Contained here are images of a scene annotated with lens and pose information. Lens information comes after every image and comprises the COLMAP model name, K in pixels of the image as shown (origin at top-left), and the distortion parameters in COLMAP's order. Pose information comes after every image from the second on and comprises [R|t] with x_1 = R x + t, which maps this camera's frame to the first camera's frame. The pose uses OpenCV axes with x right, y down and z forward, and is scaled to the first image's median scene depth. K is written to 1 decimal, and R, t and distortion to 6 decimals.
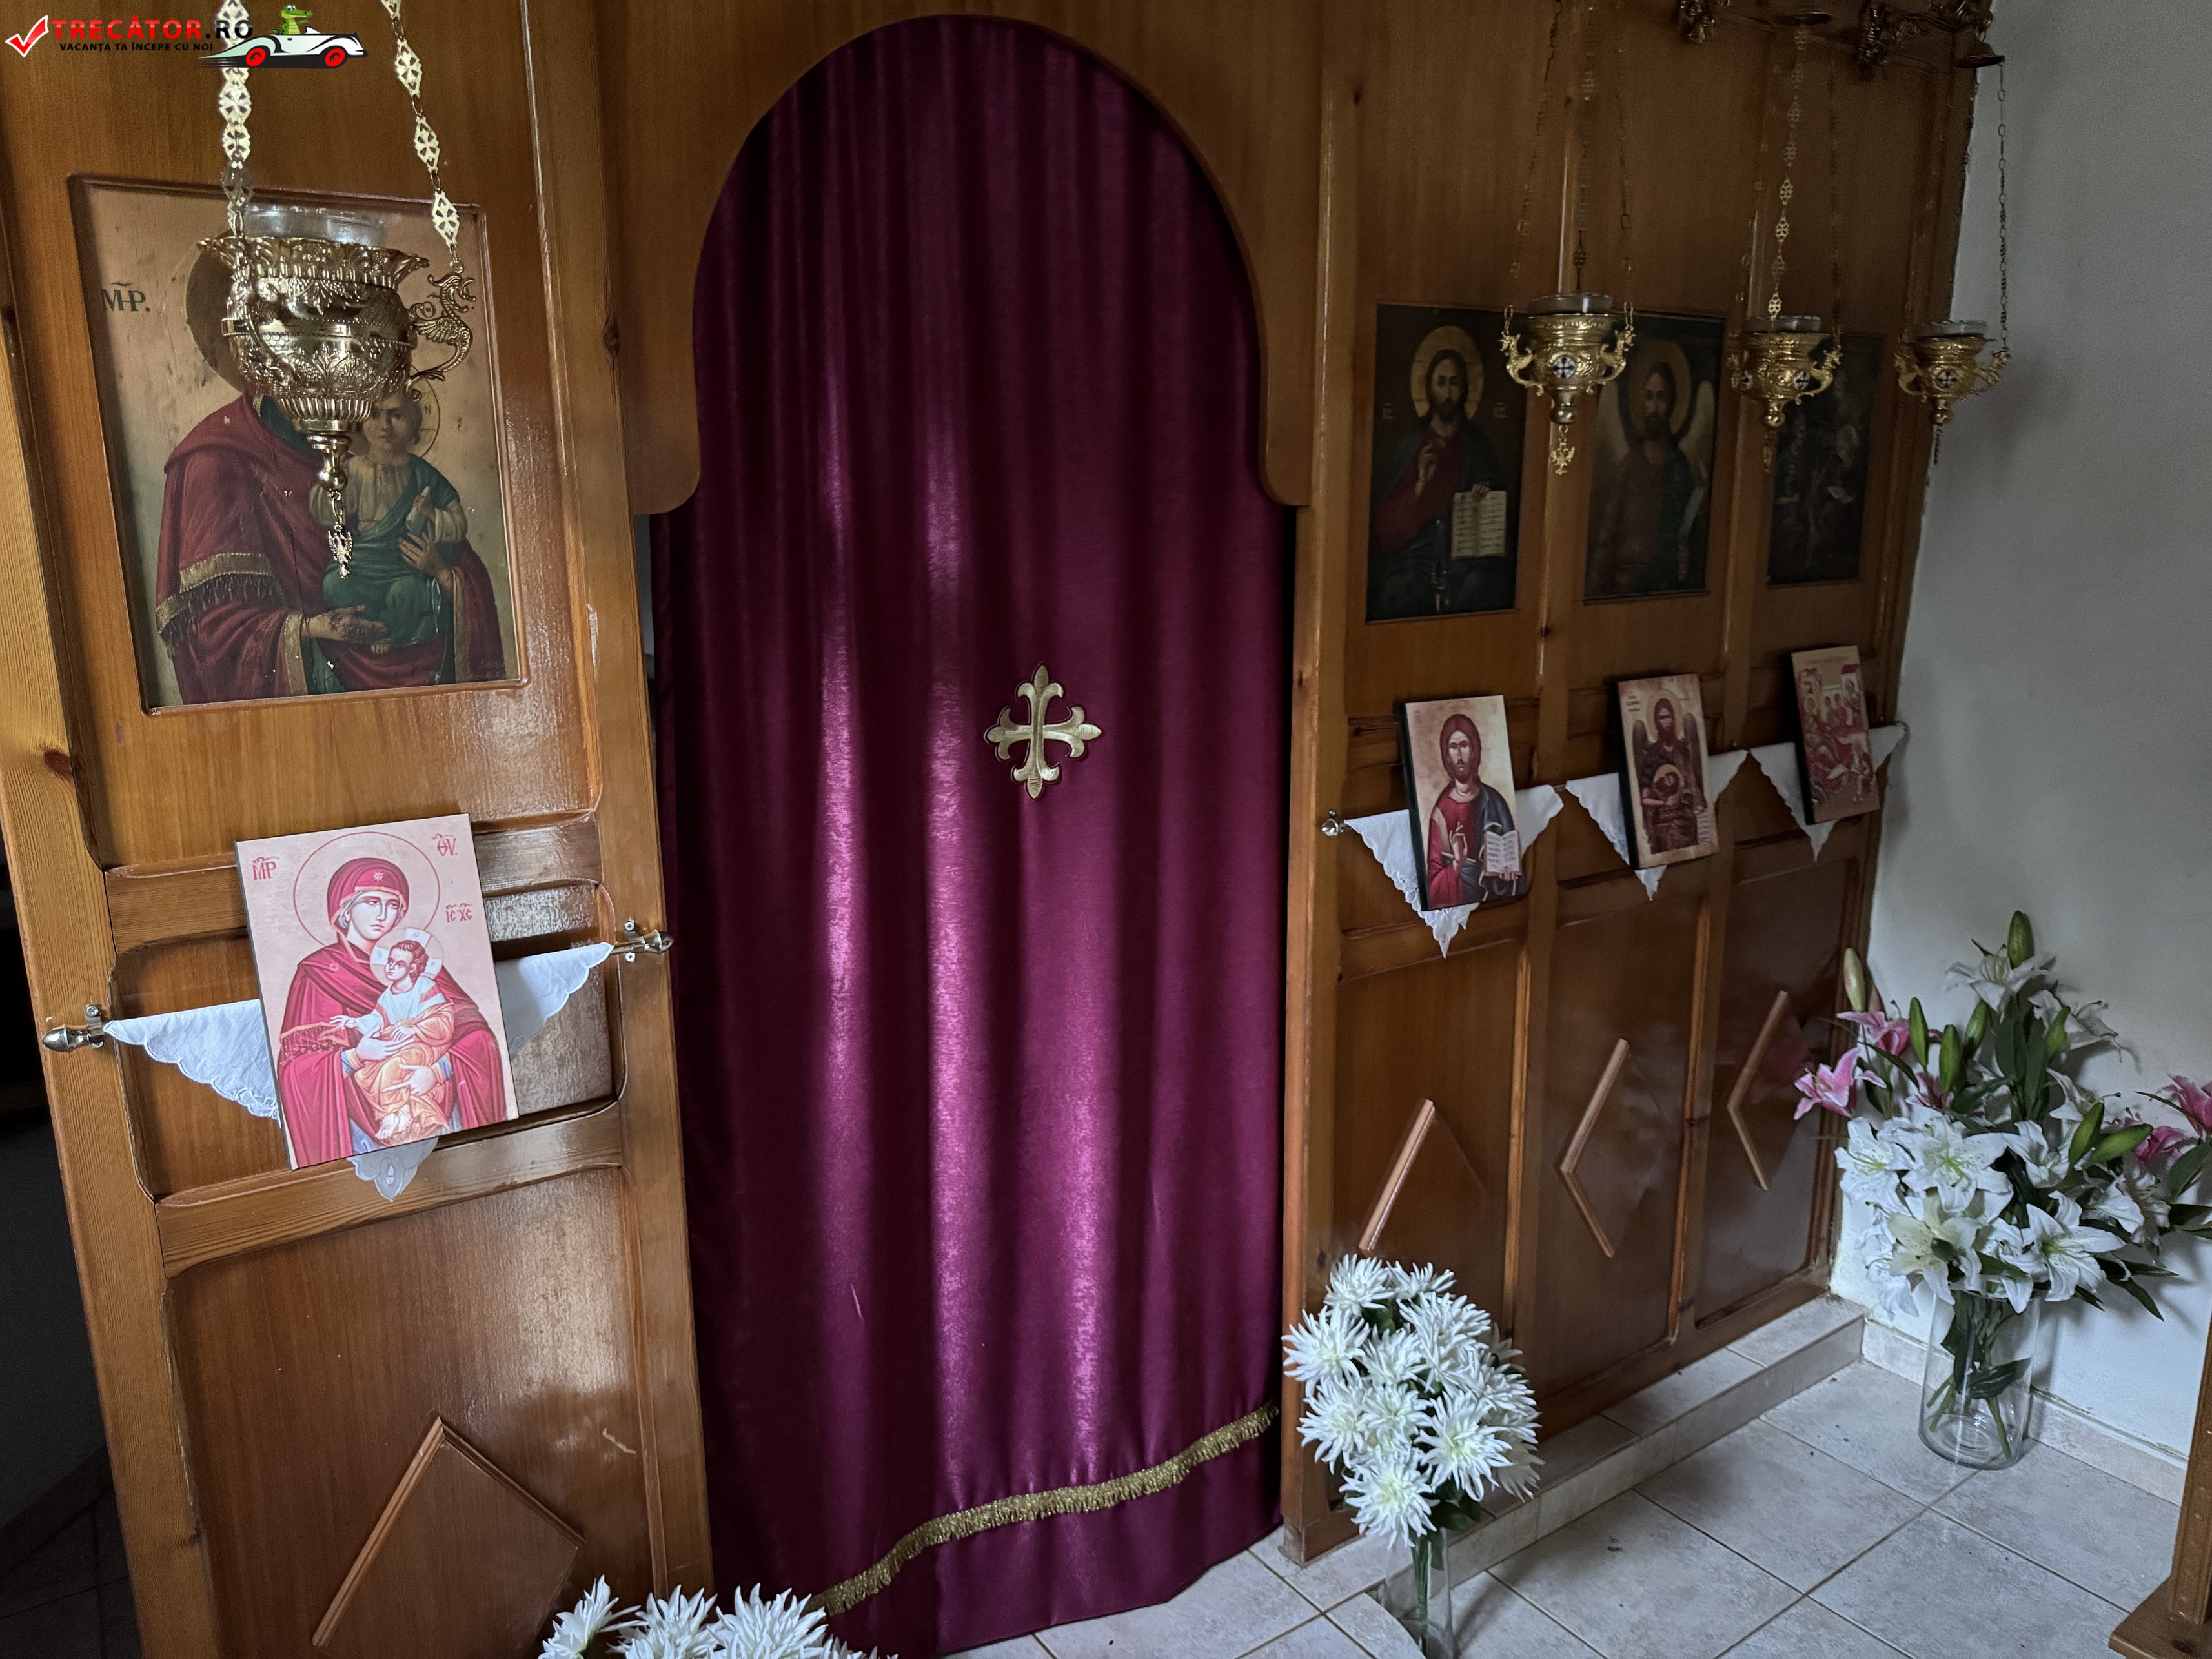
lens RADIAL K [[1553.5, 0, 1106.7], [0, 1553.5, 830.2], [0, 0, 1]] dist [0.023164, -0.034944]
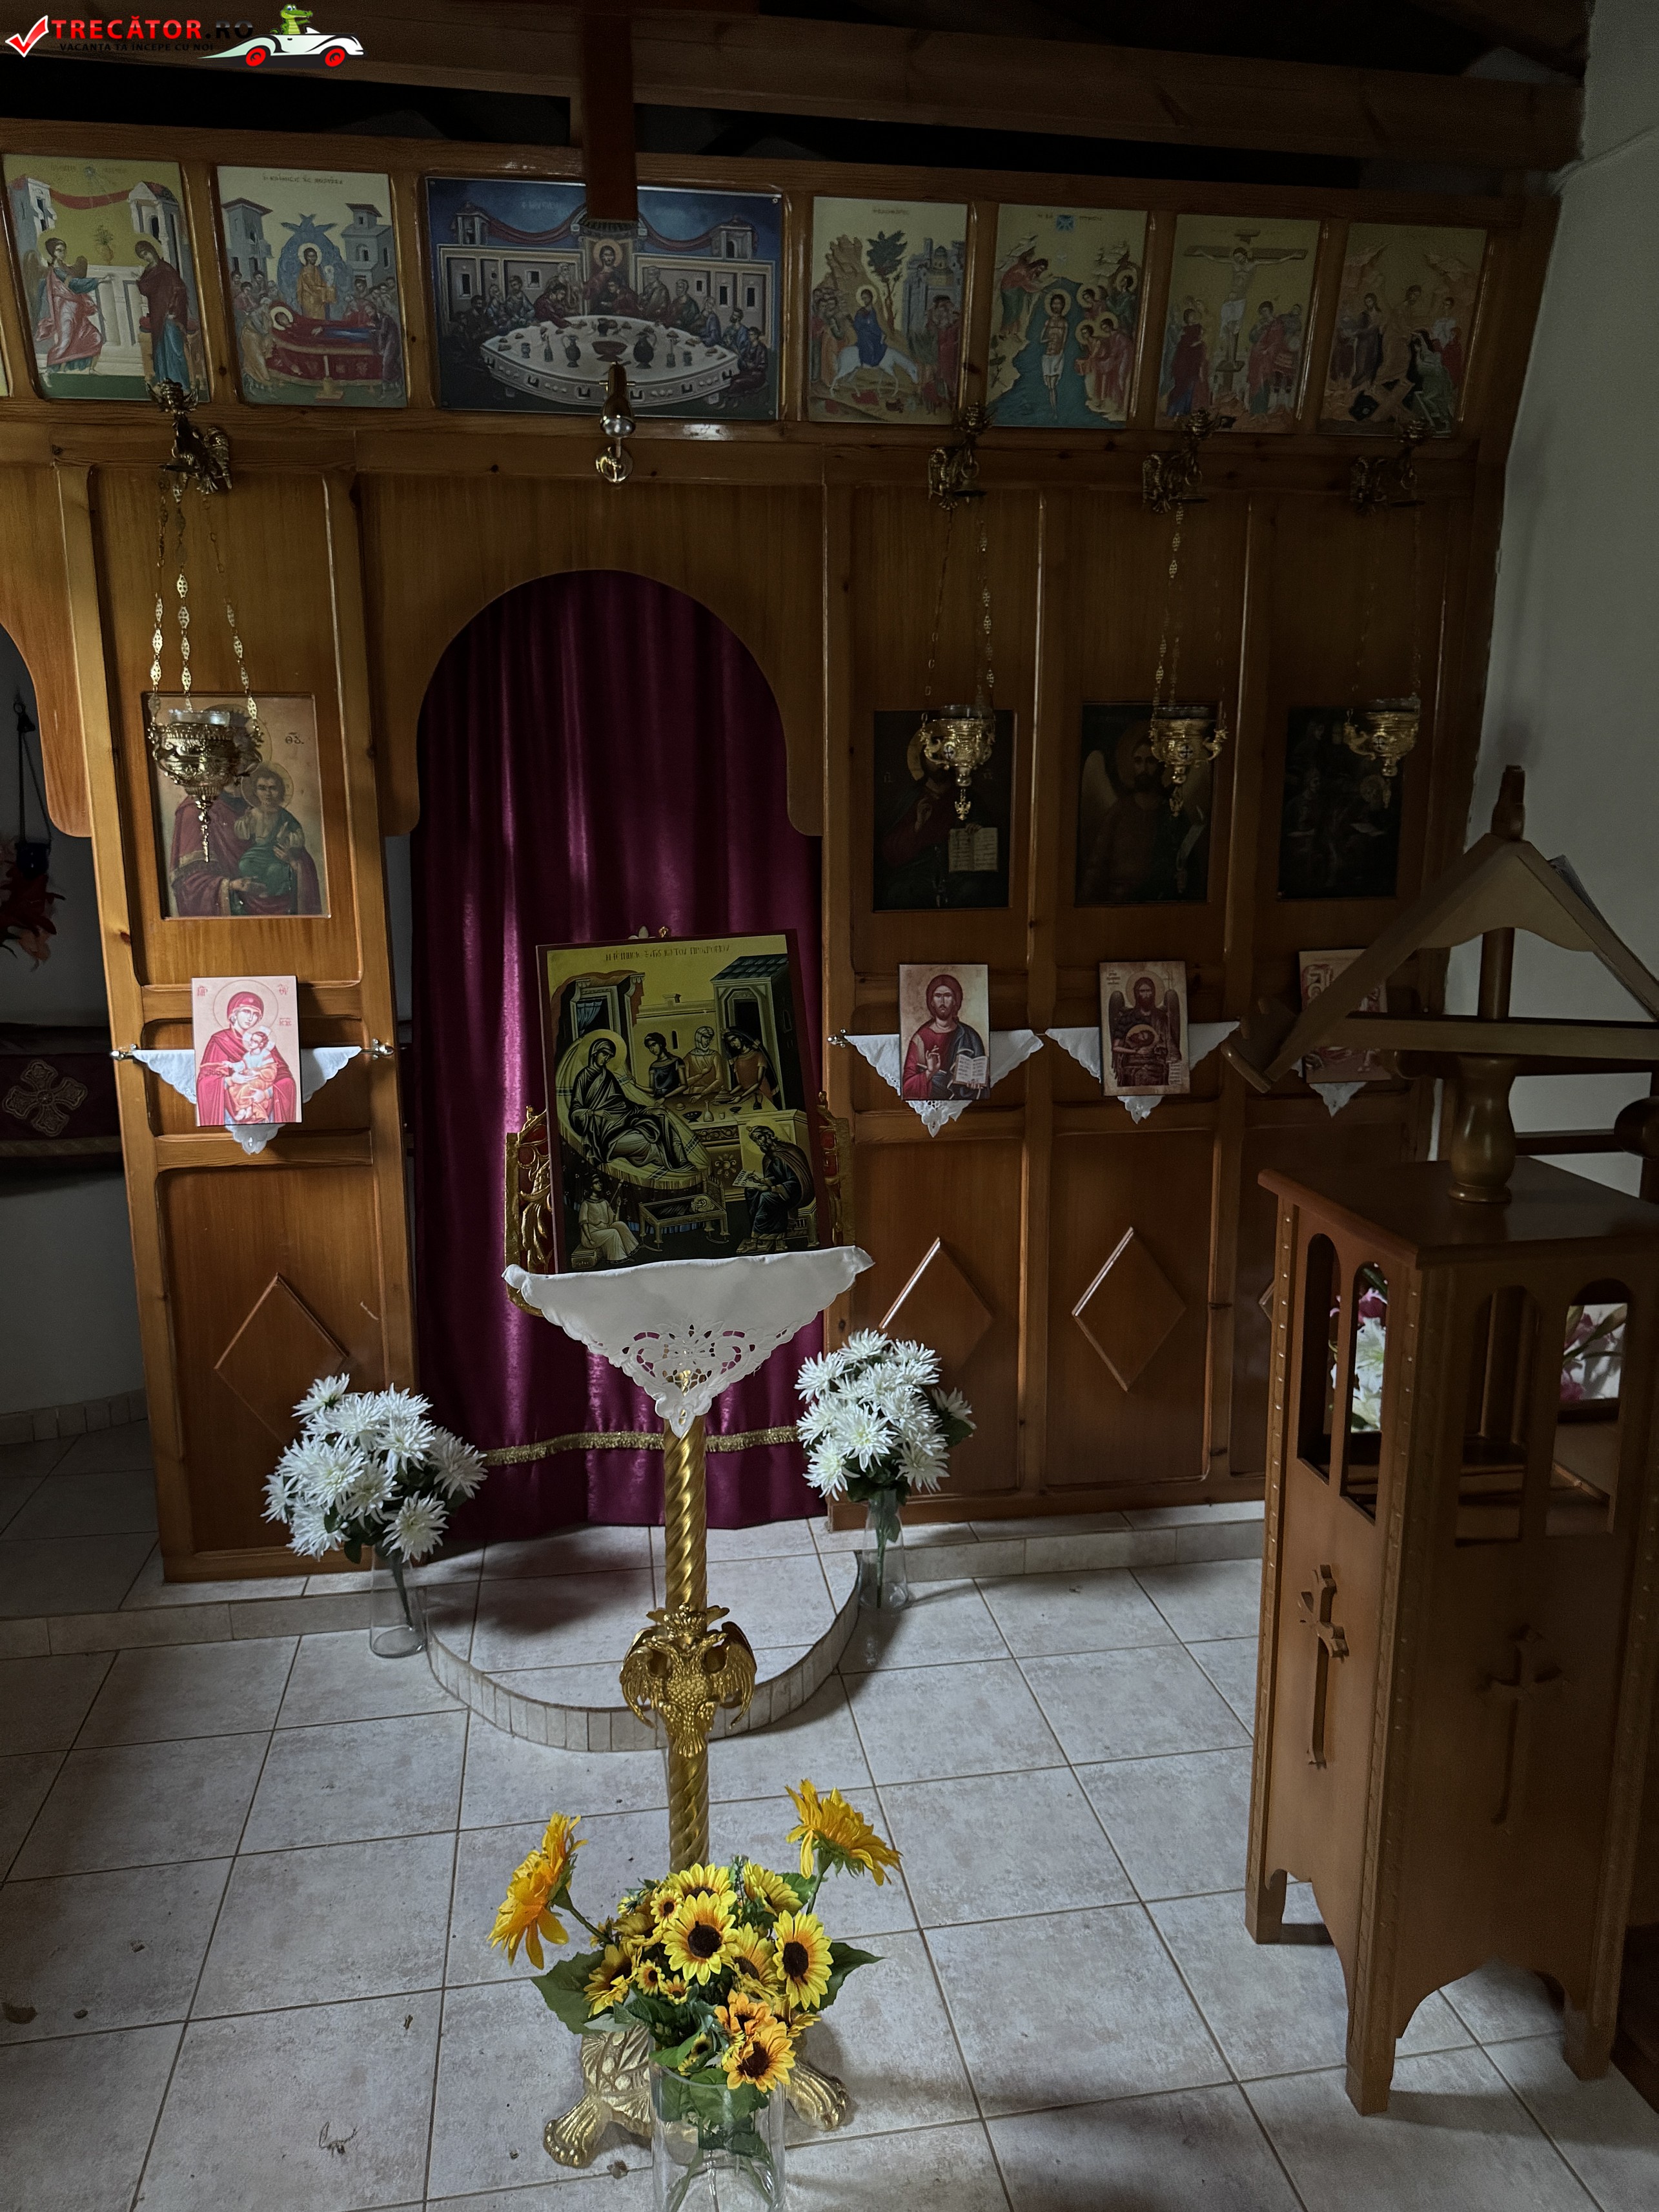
lens RADIAL K [[1553.5, 0, 880.6], [0, 1553.5, 1127.6], [0, 0, 1]] dist [0.023164, -0.034944]
pose [[0.900362, 0.088105, -0.426129, 0.989367], [-0.096713, 0.995311, 0.001443, 0.092262], [0.424258, 0.039913, 0.904661, -0.457188]]
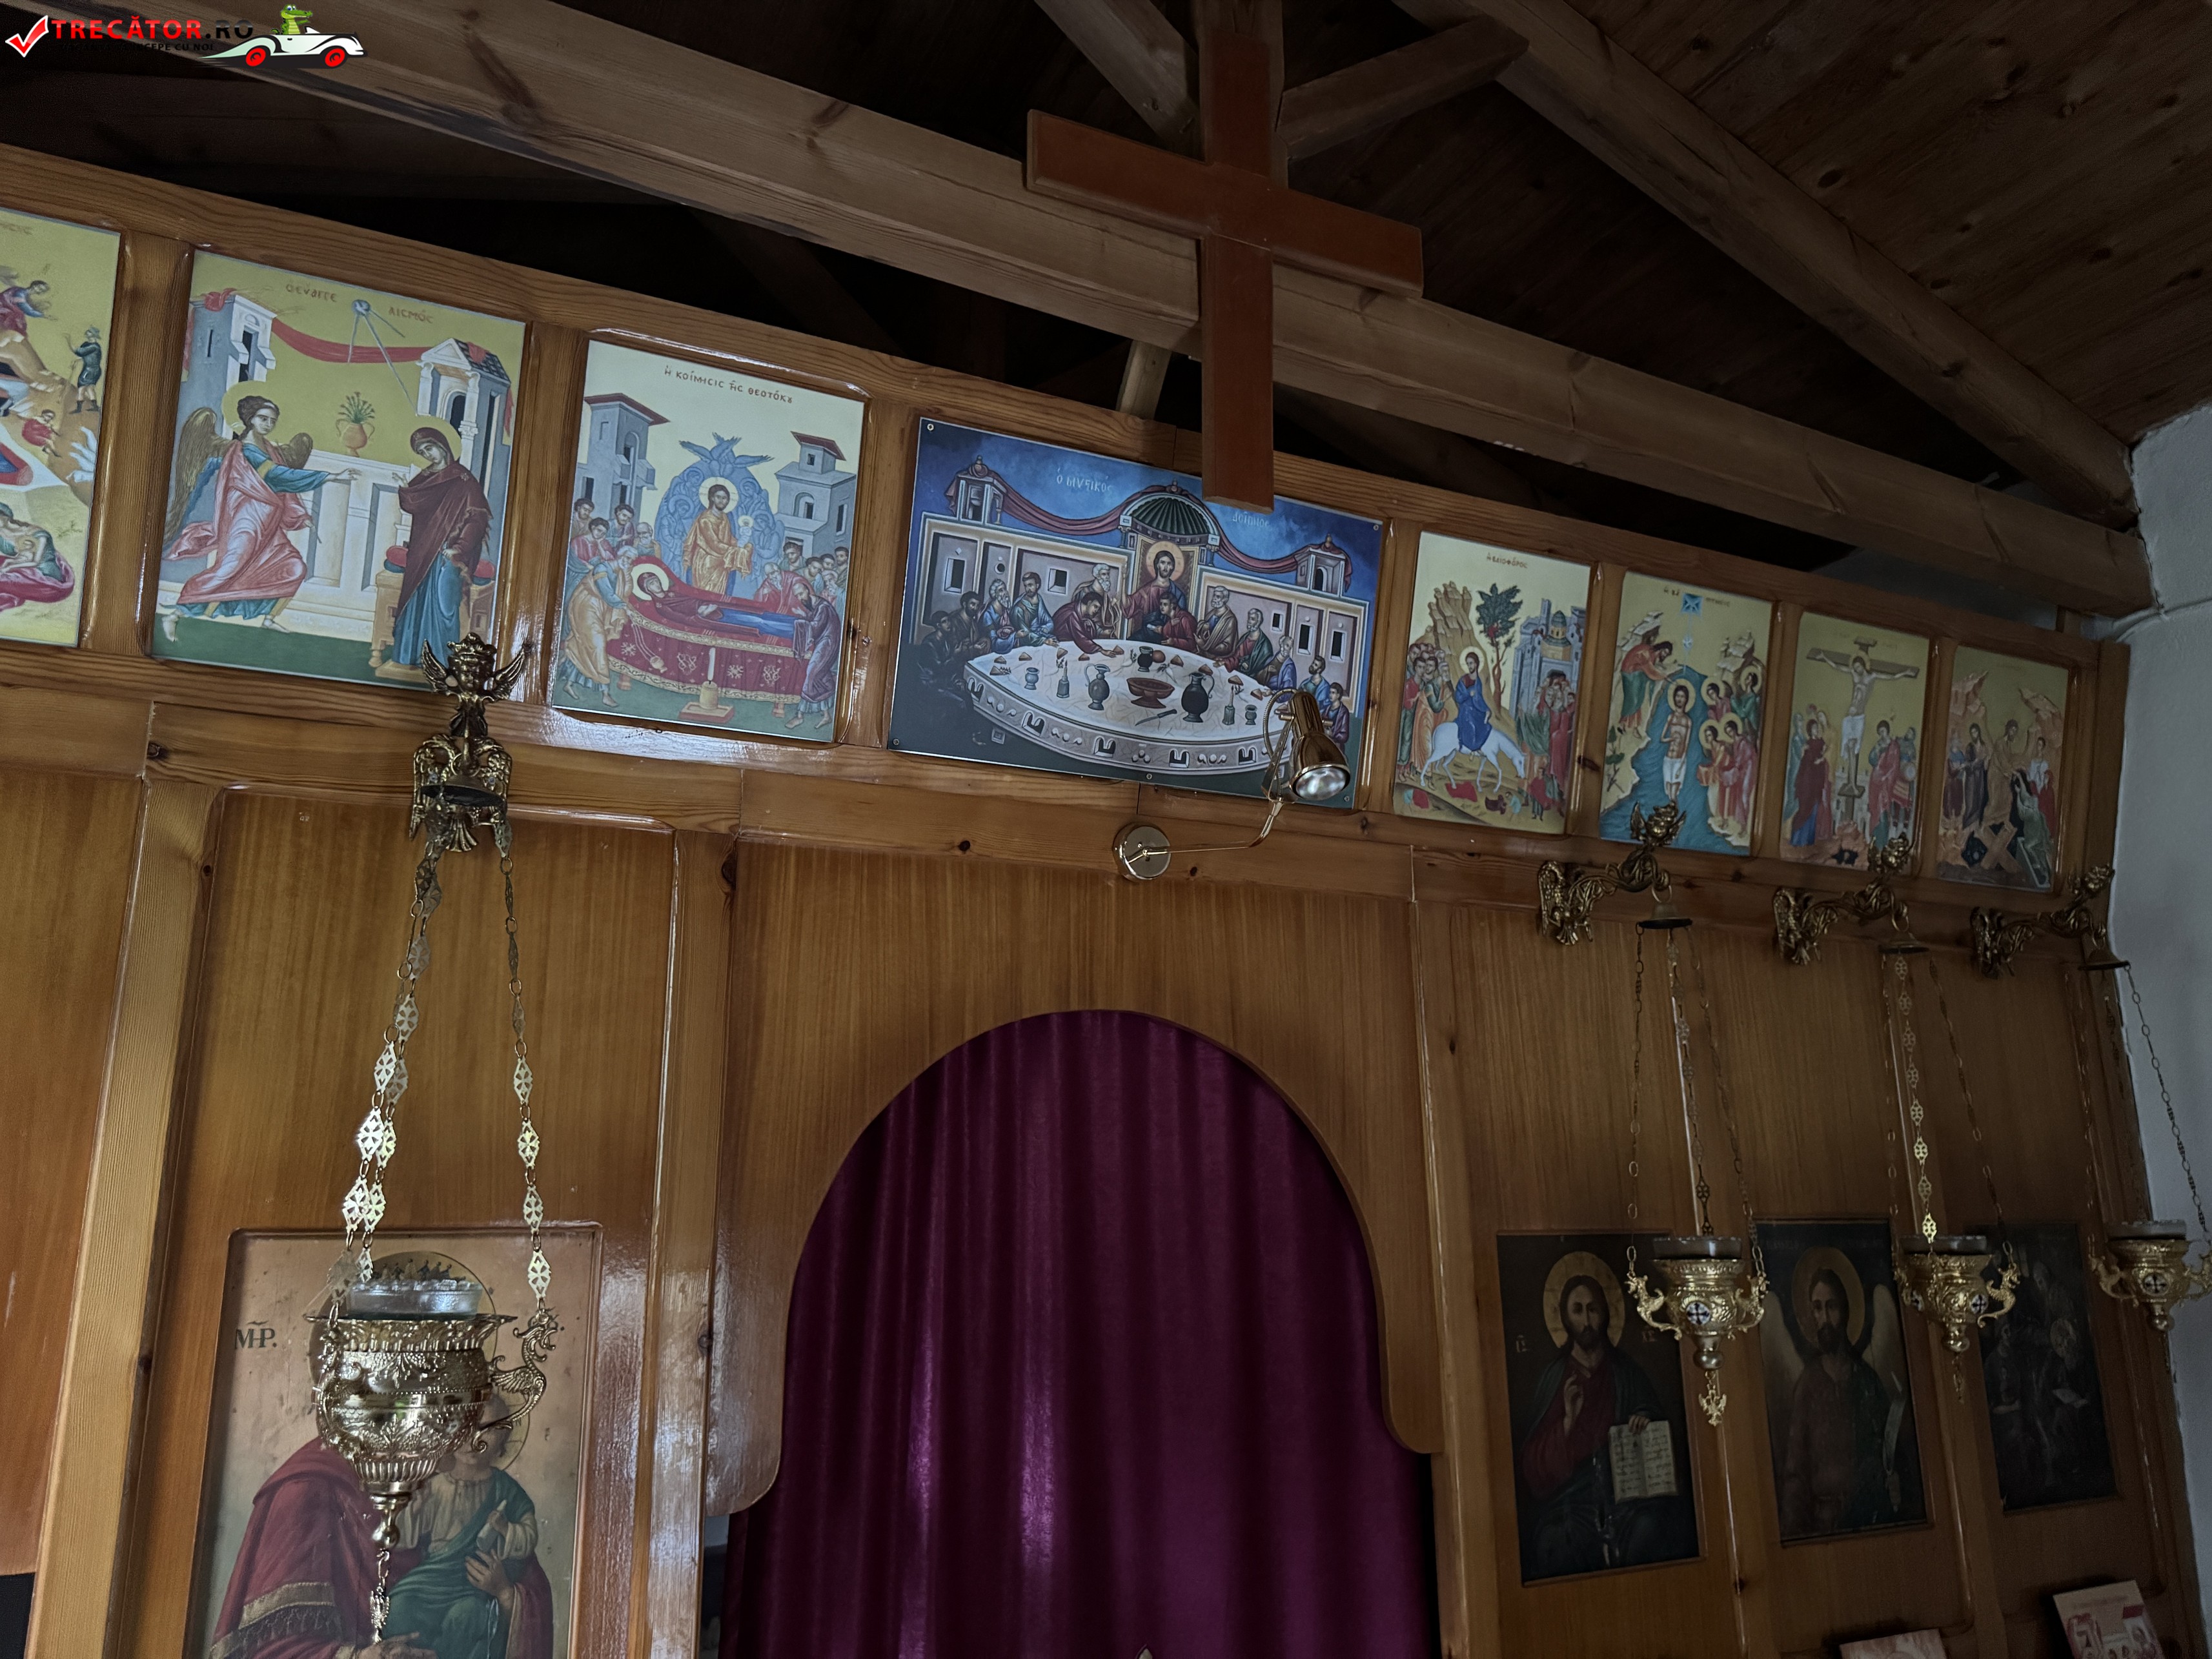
lens RADIAL K [[1553.5, 0, 1104.7], [0, 1553.5, 854.7], [0, 0, 1]] dist [0.023164, -0.034944]
pose [[0.989700, -0.040745, -0.137239, 0.081489], [-0.024528, 0.896206, -0.442959, -0.123982], [0.141043, 0.441763, 0.885975, -0.017409]]
